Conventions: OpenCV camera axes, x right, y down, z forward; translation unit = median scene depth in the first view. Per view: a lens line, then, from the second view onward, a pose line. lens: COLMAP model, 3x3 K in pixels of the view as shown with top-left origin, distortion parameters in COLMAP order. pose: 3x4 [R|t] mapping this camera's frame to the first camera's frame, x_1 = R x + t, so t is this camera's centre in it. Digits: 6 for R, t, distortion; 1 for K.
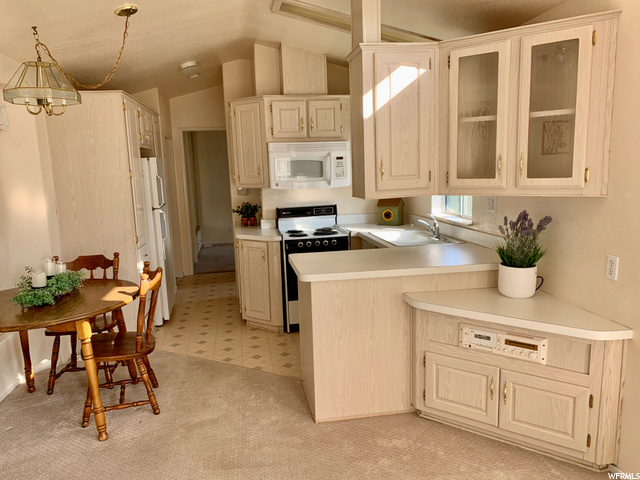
lens RADIAL K [[483.0, 0, 320.0], [0, 483.0, 240.0], [0, 0, 1]] dist [0.004999, -0.000337]
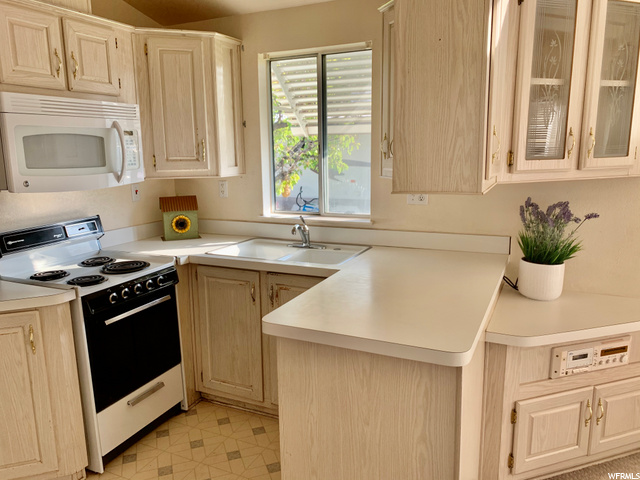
lens RADIAL K [[490.5, 0, 320.0], [0, 490.5, 240.0], [0, 0, 1]] dist [-0.000351, -0.001849]
pose [[0.581236, -0.132449, 0.802884, -0.322400], [0.124074, 0.989553, 0.073422, -0.062073], [-0.804221, 0.056941, 0.591597, 0.504759]]
